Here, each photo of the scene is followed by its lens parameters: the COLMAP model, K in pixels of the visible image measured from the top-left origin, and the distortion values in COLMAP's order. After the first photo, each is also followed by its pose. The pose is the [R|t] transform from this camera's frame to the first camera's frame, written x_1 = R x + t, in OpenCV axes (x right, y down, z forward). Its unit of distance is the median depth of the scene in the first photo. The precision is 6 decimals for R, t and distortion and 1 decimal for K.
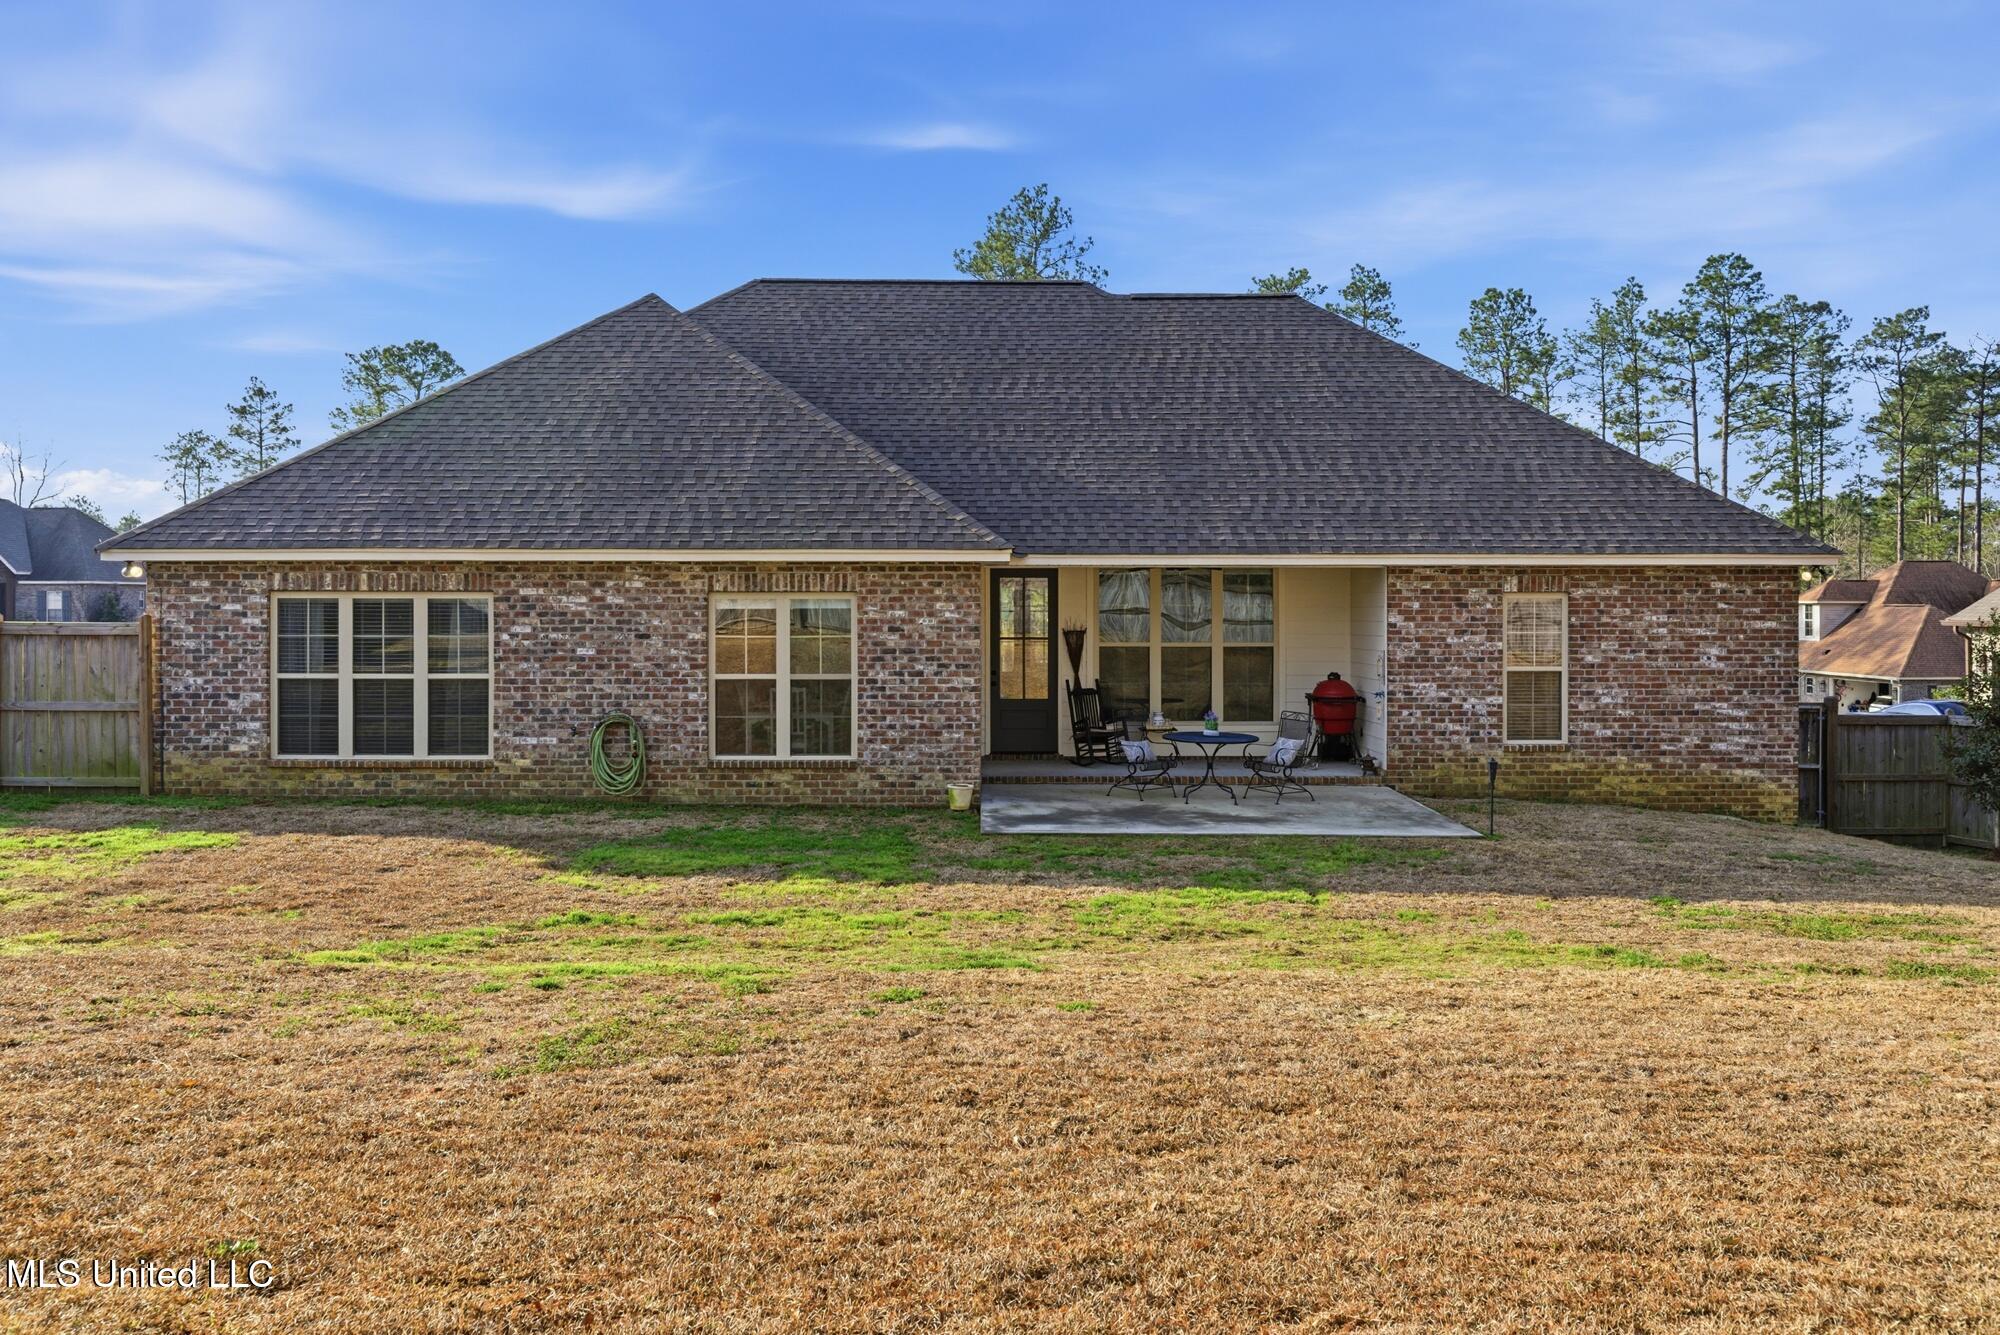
lens RADIAL K [[1496.3, 0, 999.8], [0, 1496.3, 620.8], [0, 0, 1]] dist [0.003378, 0.001193]
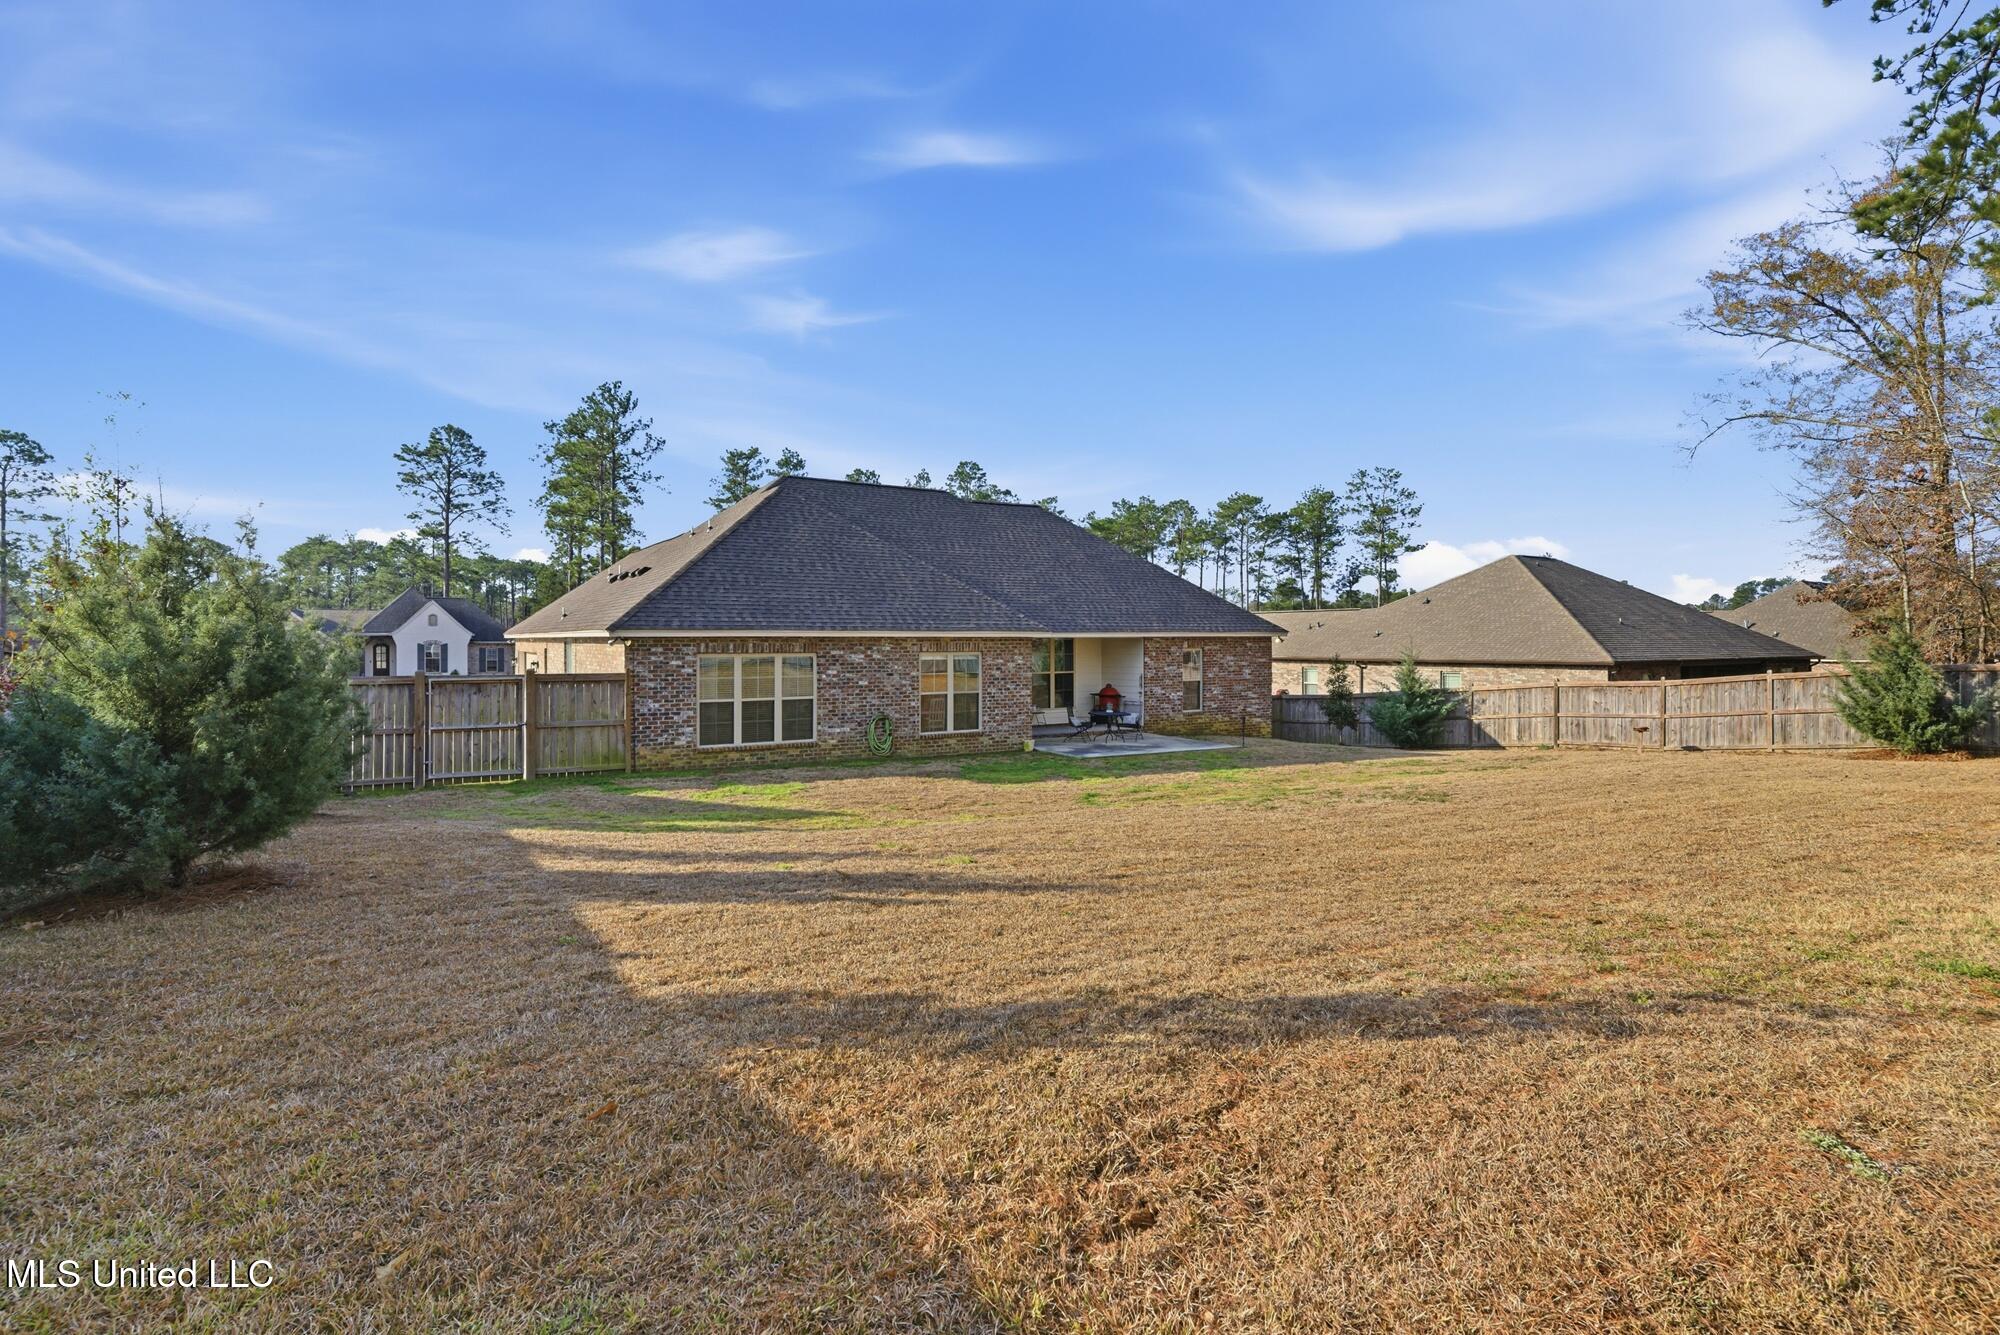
lens RADIAL K [[963.2, 0, 991.4], [0, 963.2, 635.1], [0, 0, 1]] dist [-0.000991, -0.000300]
pose [[0.851054, -0.000400, 0.525077, -0.792092], [0.014533, 0.999635, -0.022792, -0.010735], [-0.524876, 0.027028, 0.850749, -0.159261]]
